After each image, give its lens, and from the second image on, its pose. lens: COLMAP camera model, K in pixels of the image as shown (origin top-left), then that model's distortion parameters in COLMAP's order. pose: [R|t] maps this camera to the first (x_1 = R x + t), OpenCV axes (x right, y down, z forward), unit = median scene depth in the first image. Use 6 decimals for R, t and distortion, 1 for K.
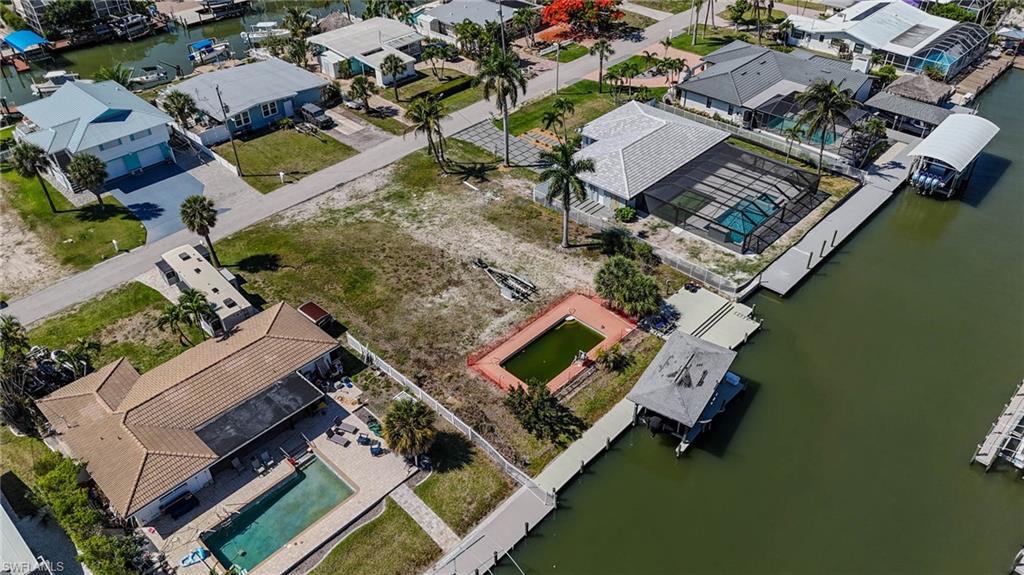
lens RADIAL K [[755.0, 0, 515.2], [0, 755.0, 283.9], [0, 0, 1]] dist [0.077456, -0.076751]
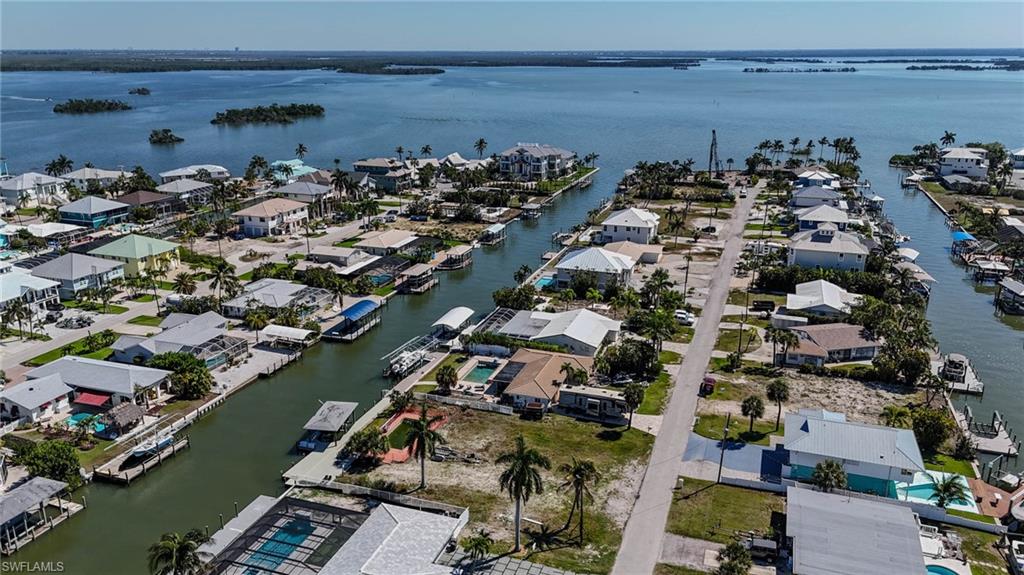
lens RADIAL K [[770.9, 0, 514.9], [0, 770.9, 242.5], [0, 0, 1]] dist [0.087687, -0.086268]
pose [[-0.912461, 0.105500, -0.395330, 0.413034], [-0.243857, 0.635624, 0.732472, -1.355387], [0.328556, 0.764756, -0.554255, 1.476258]]
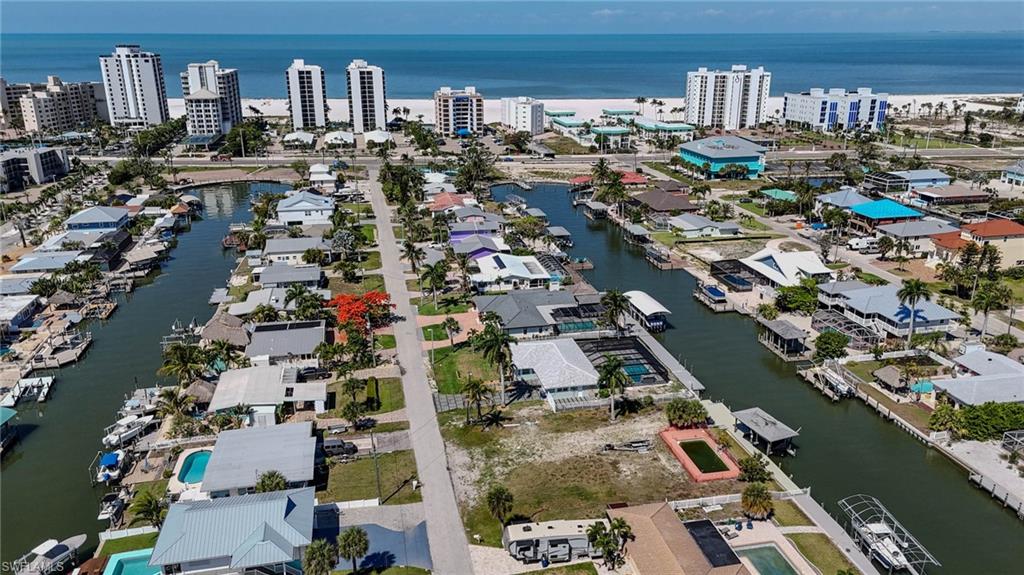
lens RADIAL K [[755.0, 0, 515.2], [0, 755.0, 283.9], [0, 0, 1]] dist [0.077456, -0.076751]
pose [[0.566906, -0.255212, 0.783253, -1.209717], [0.499549, 0.862535, -0.080521, -0.269244], [-0.655033, 0.436921, 0.616467, 0.036343]]
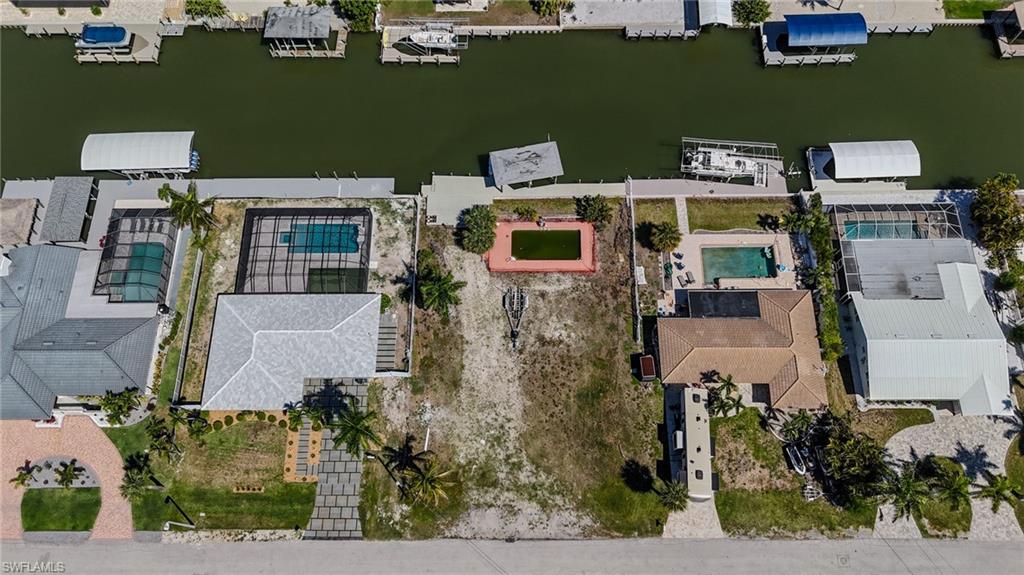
lens RADIAL K [[755.0, 0, 515.2], [0, 755.0, 283.9], [0, 0, 1]] dist [0.077456, -0.076751]
pose [[-0.688532, -0.668918, 0.280129, -0.329534], [0.452254, -0.094094, 0.886912, -1.109308], [-0.566913, 0.737357, 0.367308, 0.439782]]
